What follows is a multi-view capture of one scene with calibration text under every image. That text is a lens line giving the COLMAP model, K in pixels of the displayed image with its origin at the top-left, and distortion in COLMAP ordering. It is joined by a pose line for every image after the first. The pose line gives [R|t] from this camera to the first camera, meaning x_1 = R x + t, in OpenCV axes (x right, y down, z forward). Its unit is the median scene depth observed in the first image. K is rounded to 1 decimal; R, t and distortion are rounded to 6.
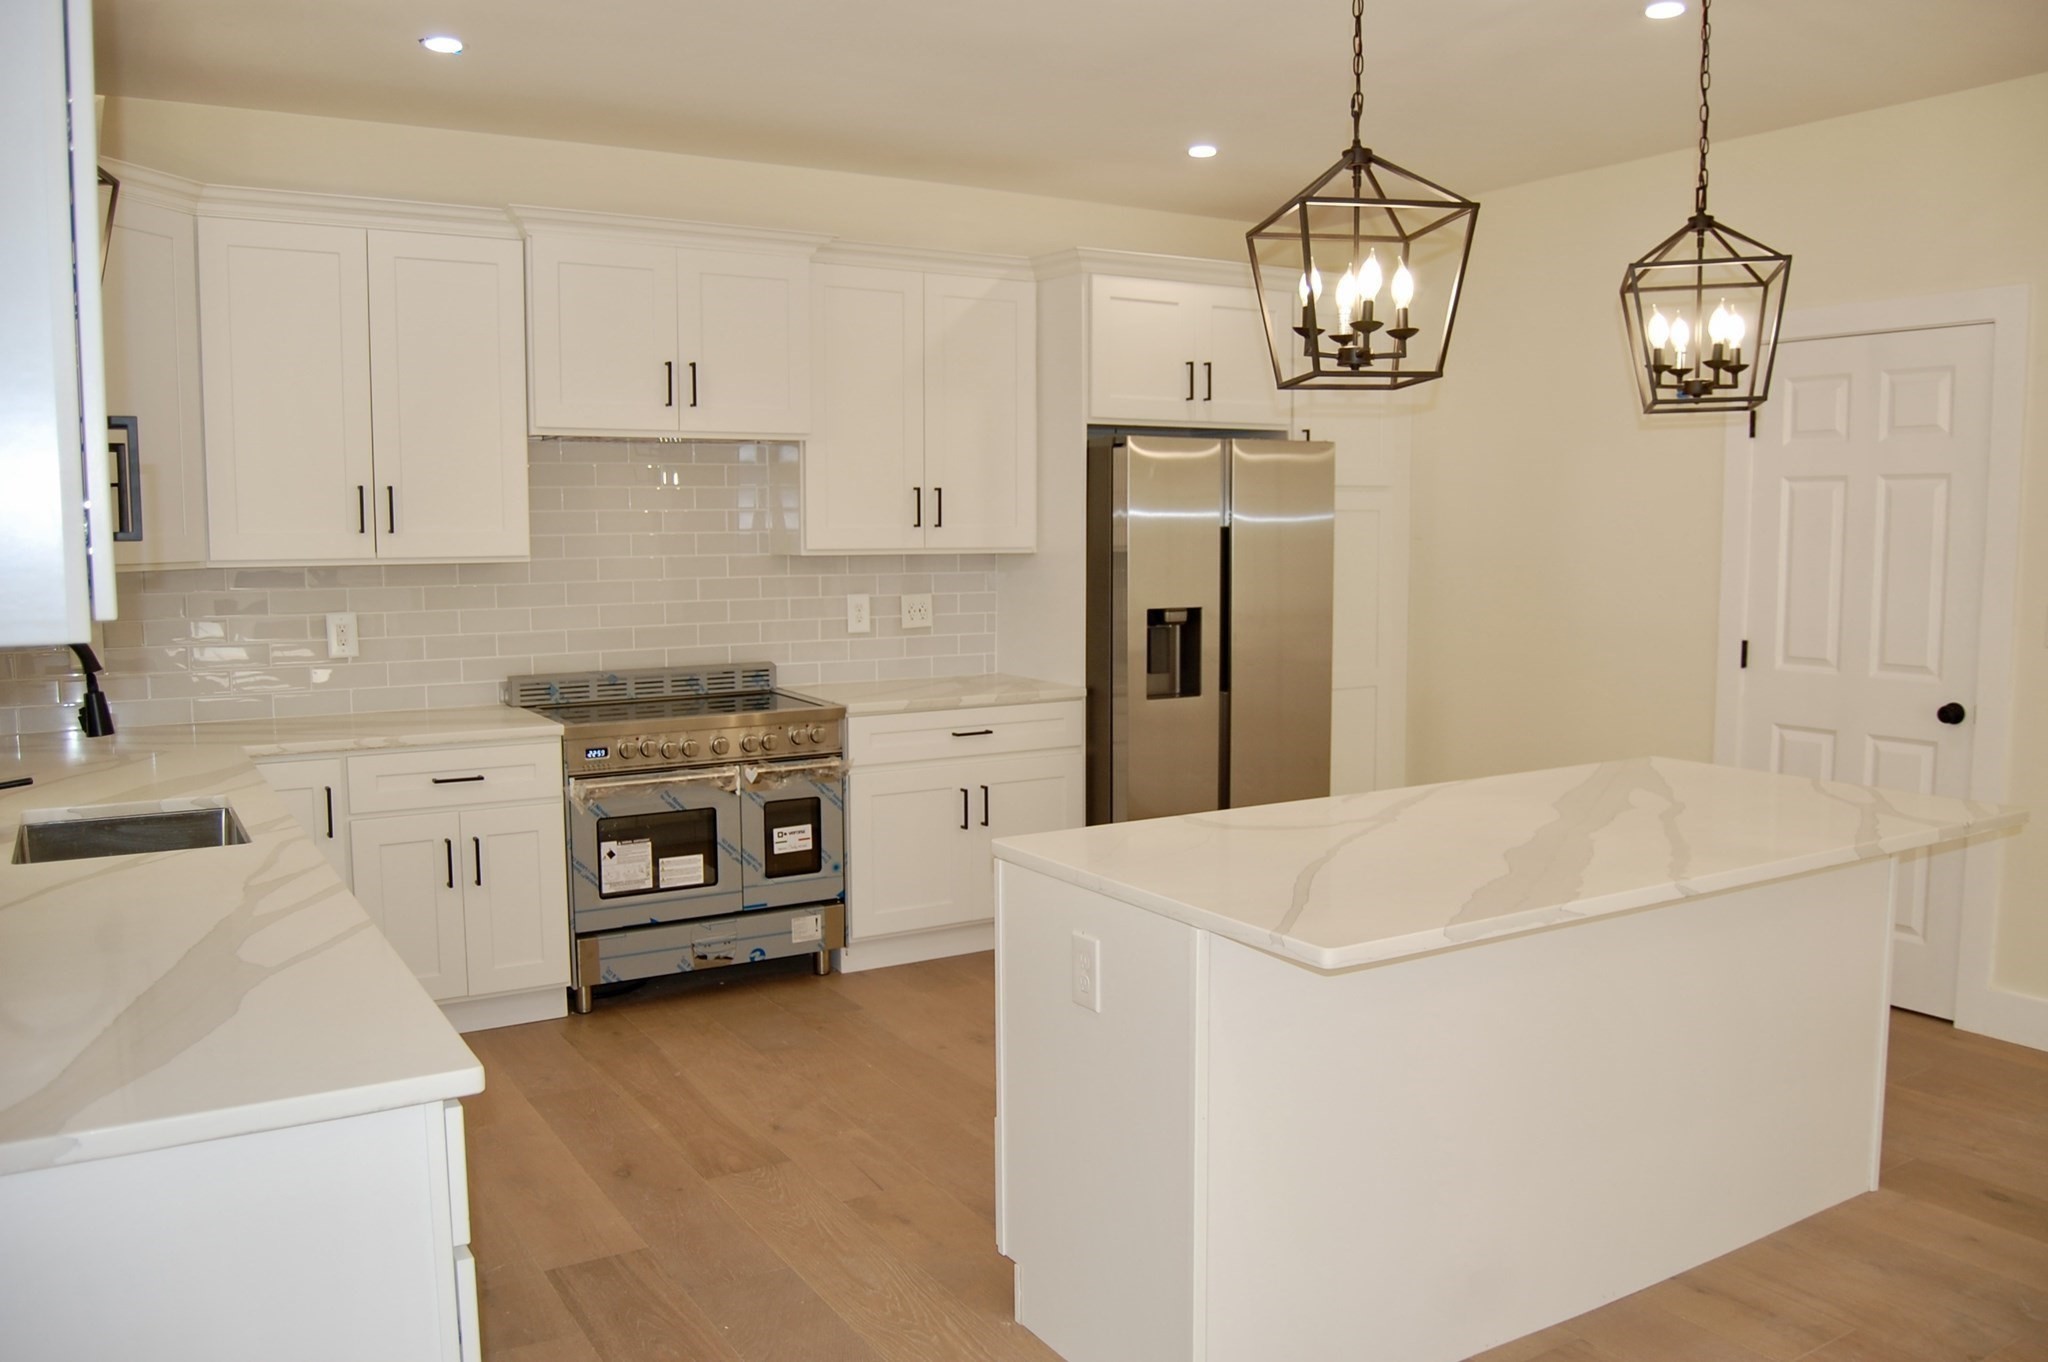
lens RADIAL K [[1587.9, 0, 1044.7], [0, 1587.9, 689.7], [0, 0, 1]] dist [-0.096786, 0.035842]
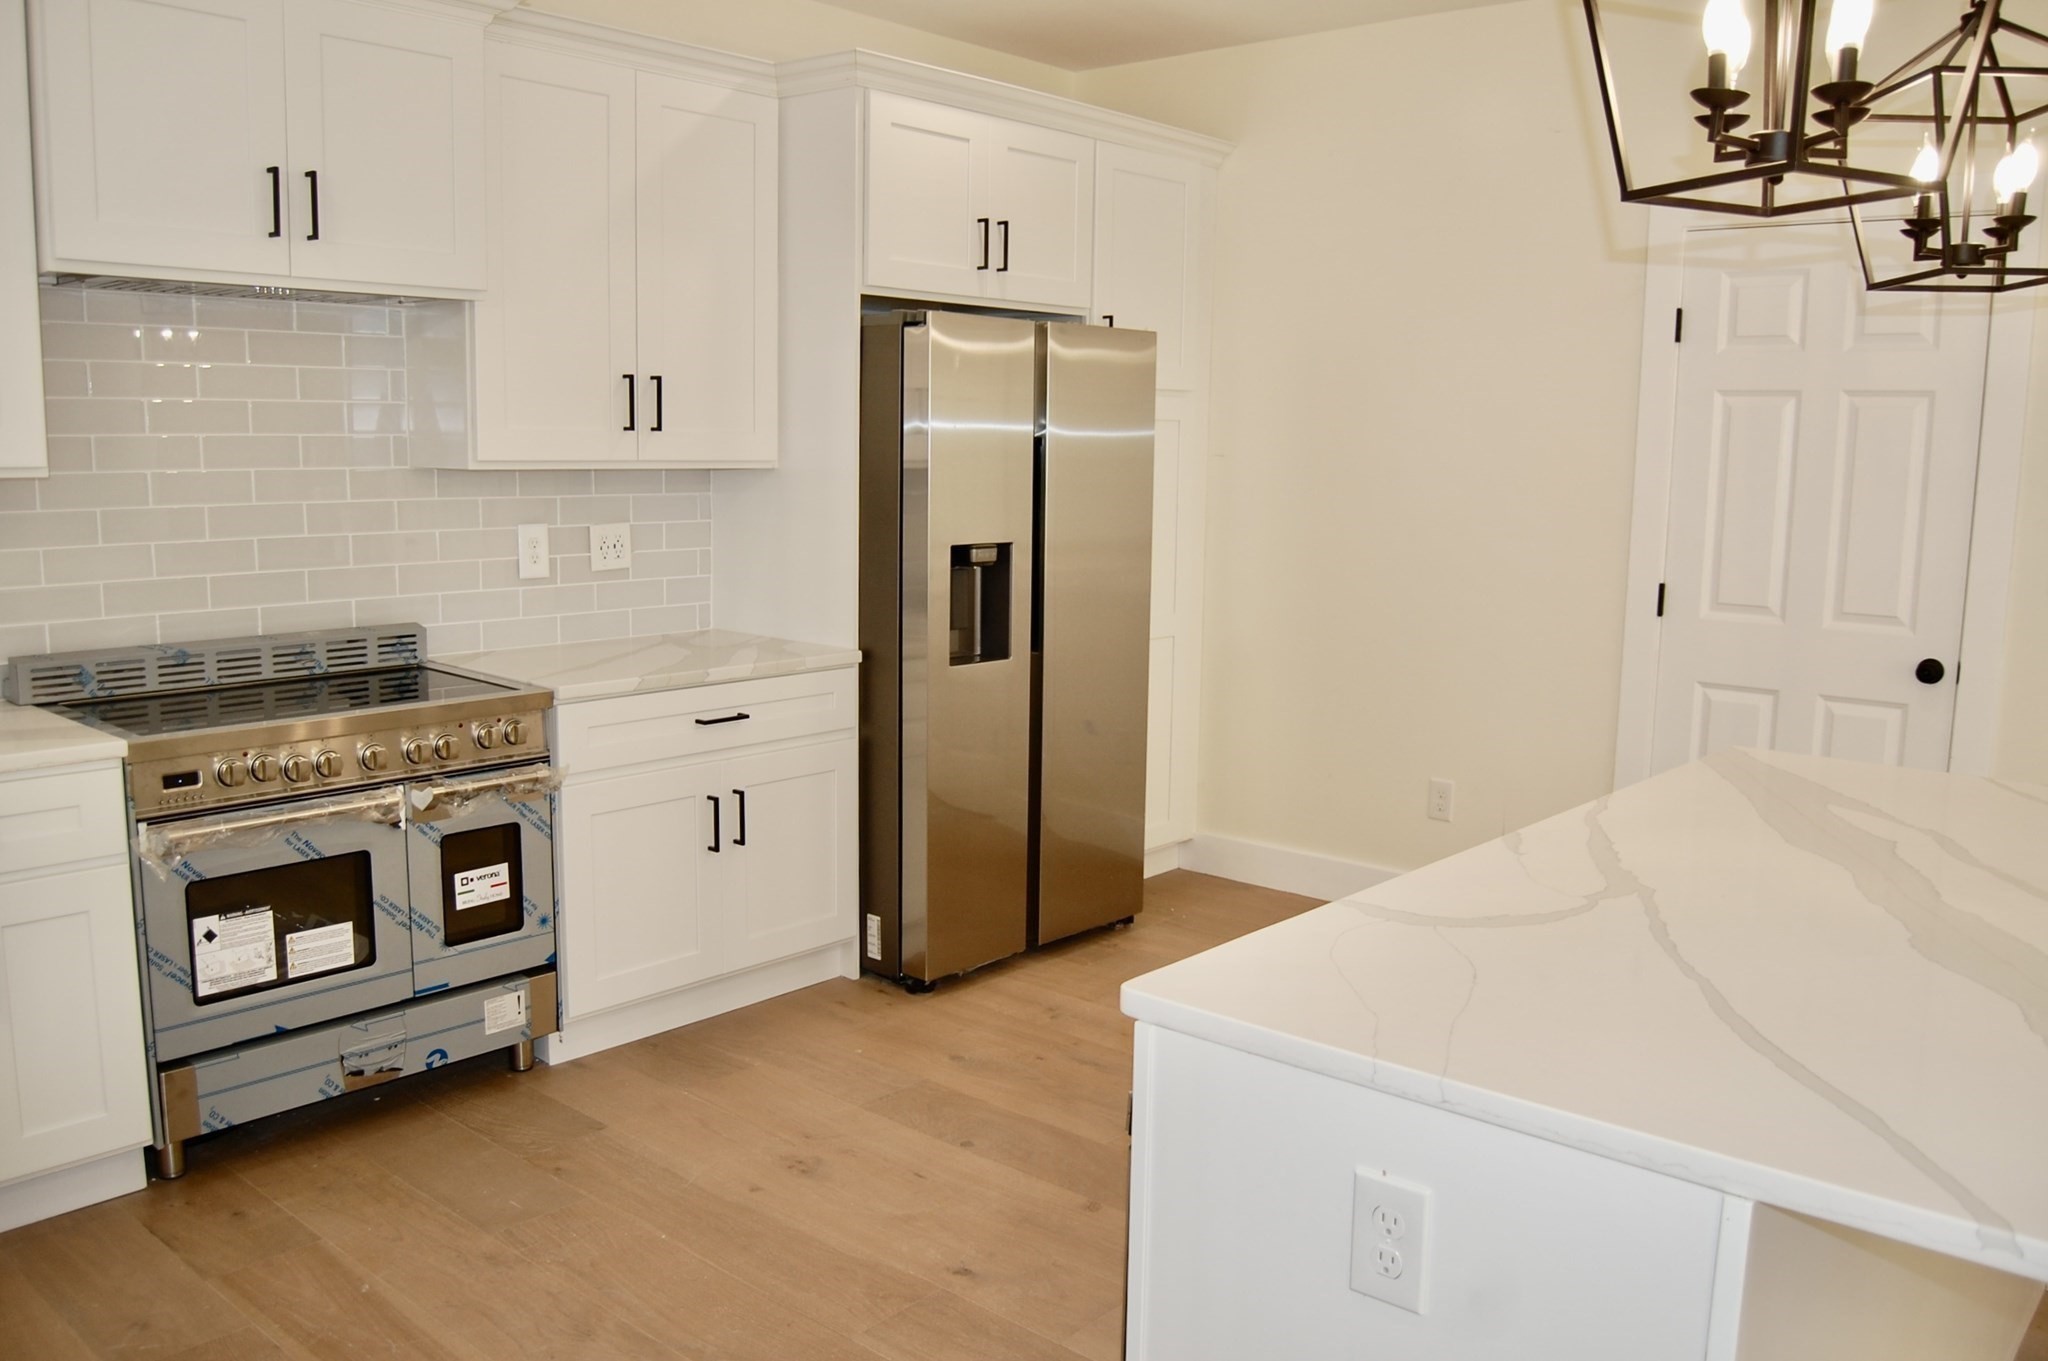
lens RADIAL K [[1629.5, 0, 1042.0], [0, 1629.5, 690.5], [0, 0, 1]] dist [-0.095686, 0.042538]
pose [[0.954930, -0.027128, 0.295590, -0.135421], [0.012395, 0.998591, 0.051603, -0.023725], [-0.296573, -0.045614, 0.953920, 0.276283]]
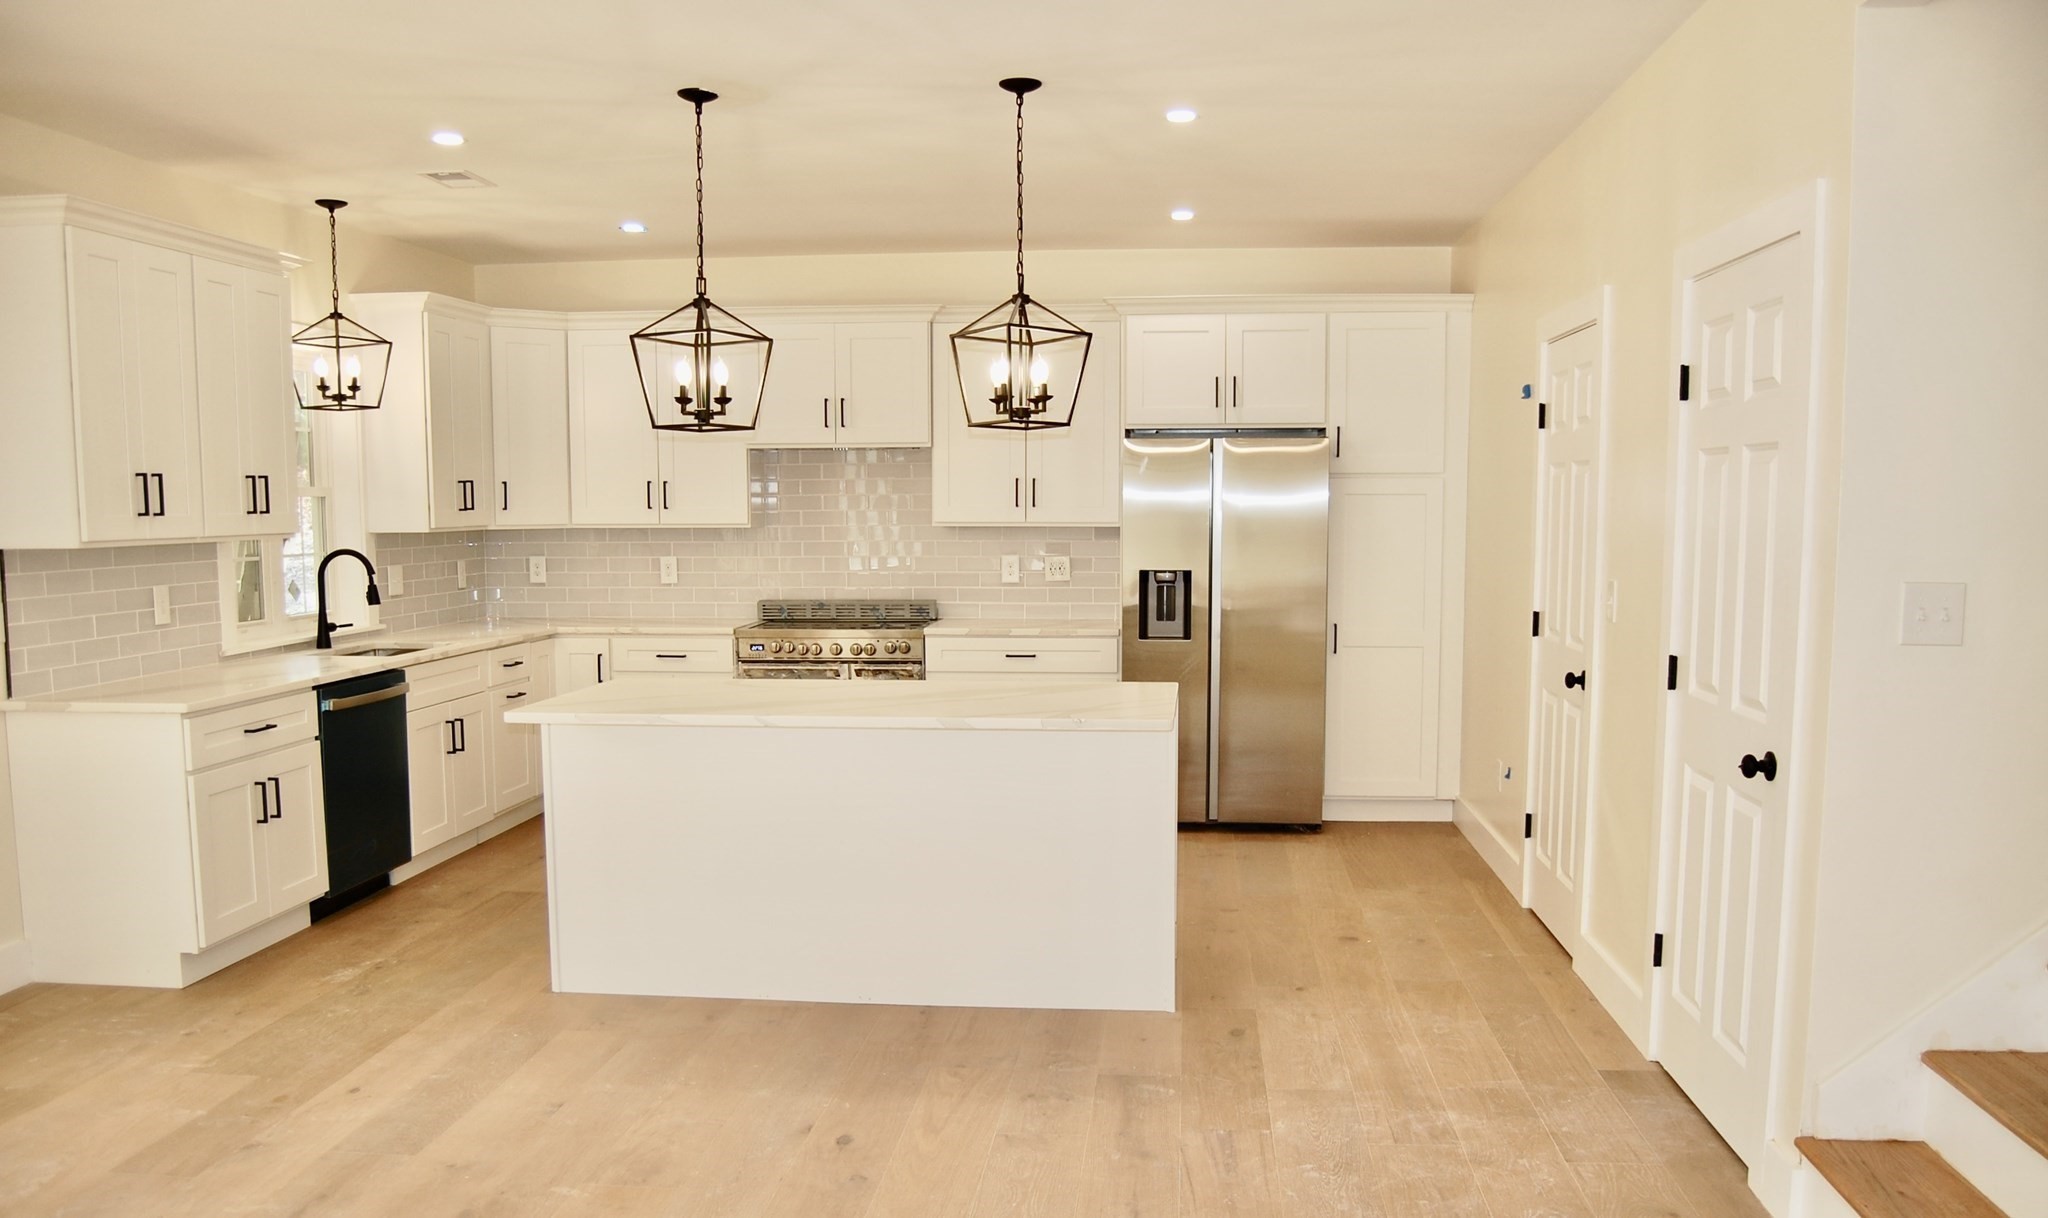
lens RADIAL K [[1588.0, 0, 1053.5], [0, 1588.0, 688.1], [0, 0, 1]] dist [-0.092318, 0.029188]
pose [[0.801800, 0.072175, -0.593218, 0.873524], [-0.063575, 0.997348, 0.035416, 0.004975], [0.594202, 0.009317, 0.804262, -0.107731]]
